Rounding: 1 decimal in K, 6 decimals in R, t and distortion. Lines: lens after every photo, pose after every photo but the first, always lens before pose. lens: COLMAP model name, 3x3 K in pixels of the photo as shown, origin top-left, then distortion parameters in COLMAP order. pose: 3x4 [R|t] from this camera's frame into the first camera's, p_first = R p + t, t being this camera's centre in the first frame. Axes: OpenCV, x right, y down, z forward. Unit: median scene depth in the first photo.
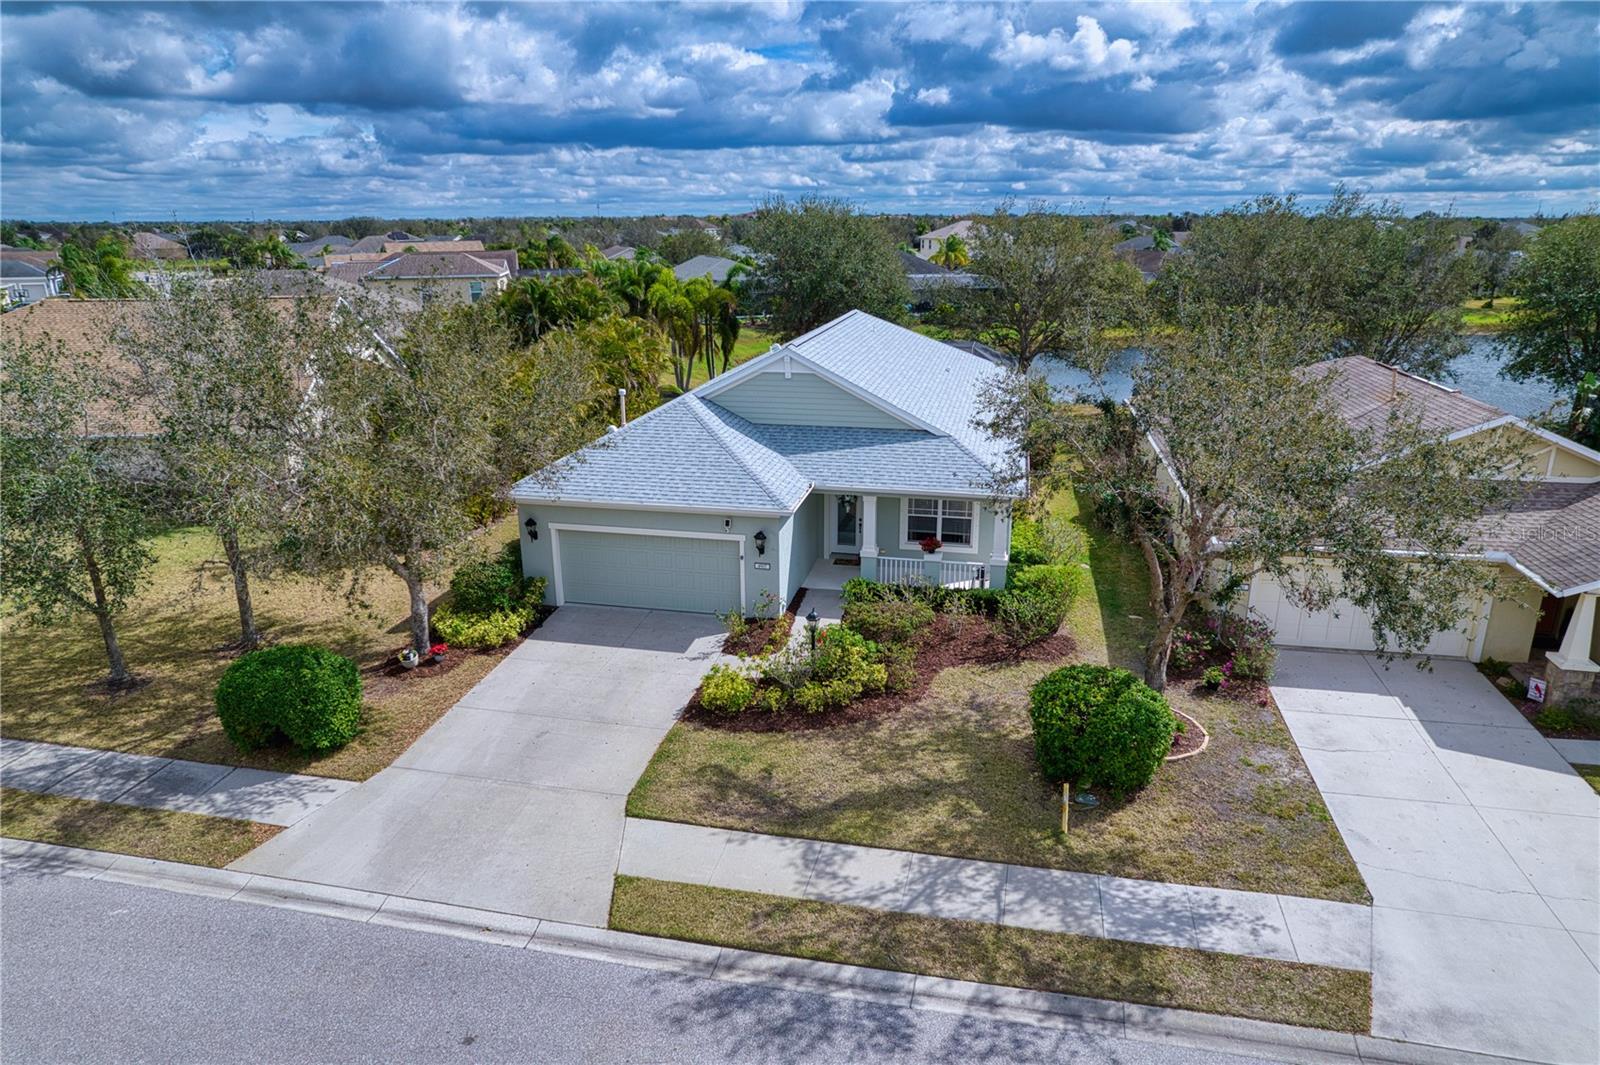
lens RADIAL K [[1038.9, 0, 801.0], [0, 1038.9, 559.8], [0, 0, 1]] dist [-0.056746, 0.000742]
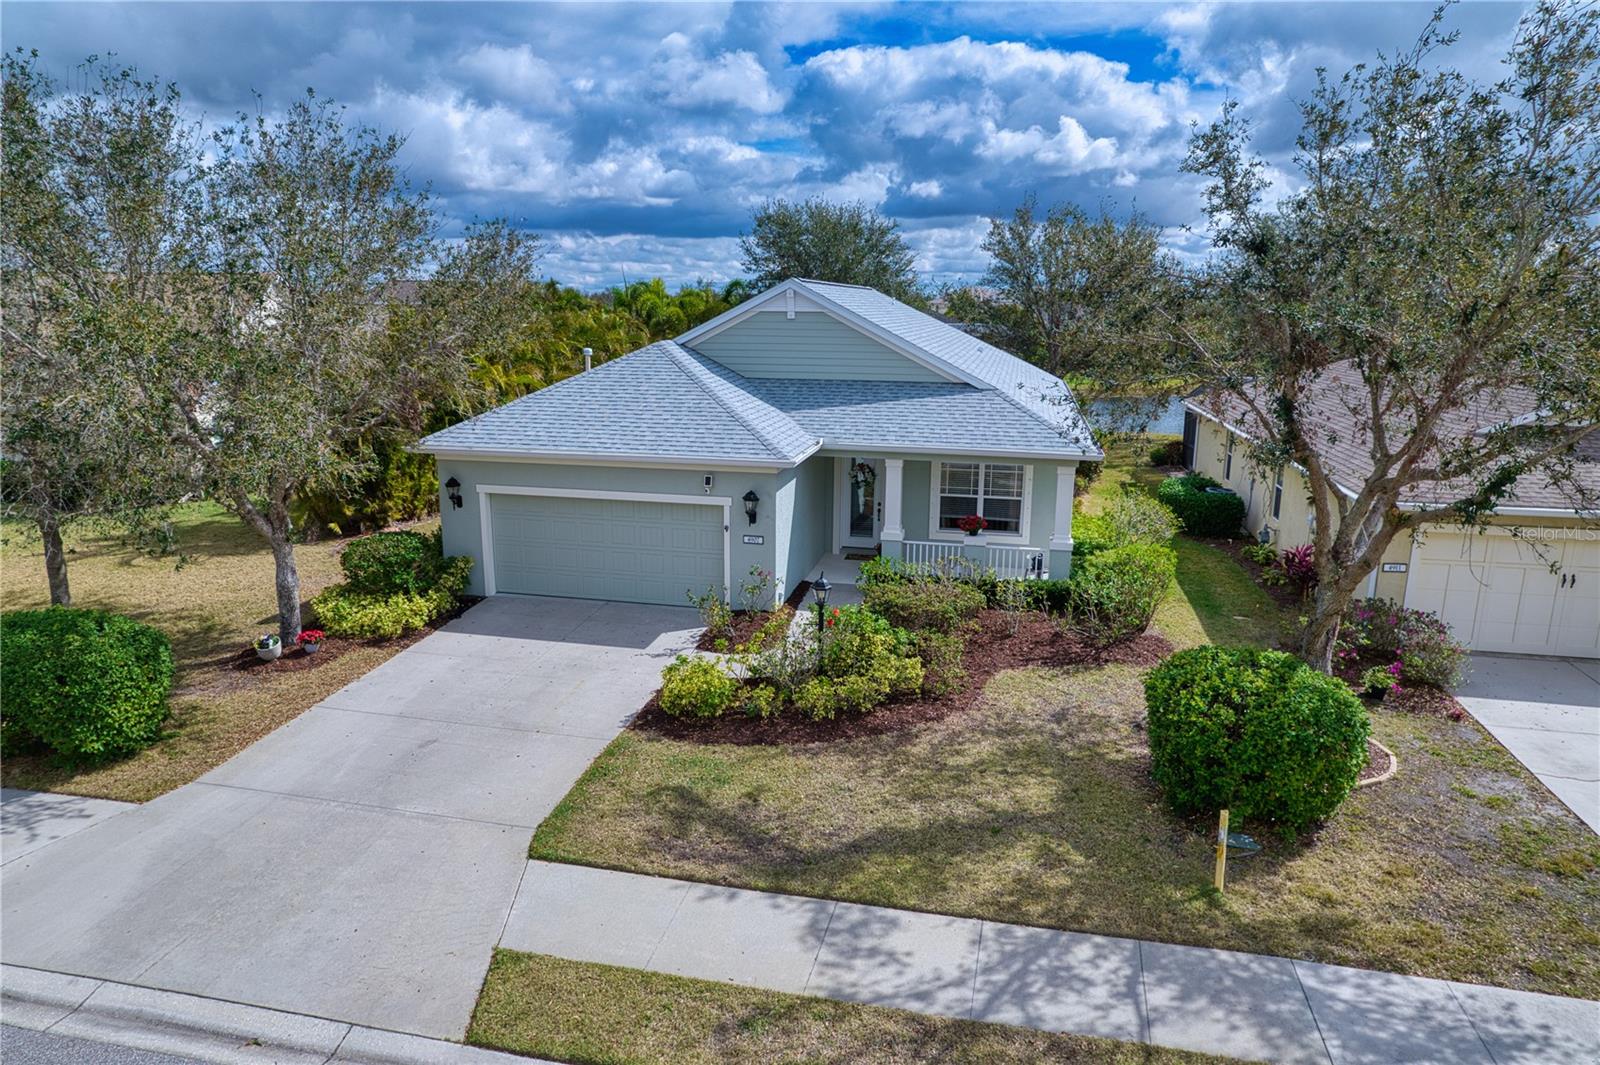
lens RADIAL K [[1039.3, 0, 802.1], [0, 1039.3, 557.0], [0, 0, 1]] dist [-0.088523, 0.085152]
pose [[0.999904, 0.013827, 0.000886, -0.002730], [-0.013705, 0.996429, -0.083319, 0.101671], [-0.002035, 0.083299, 0.996523, 0.314887]]
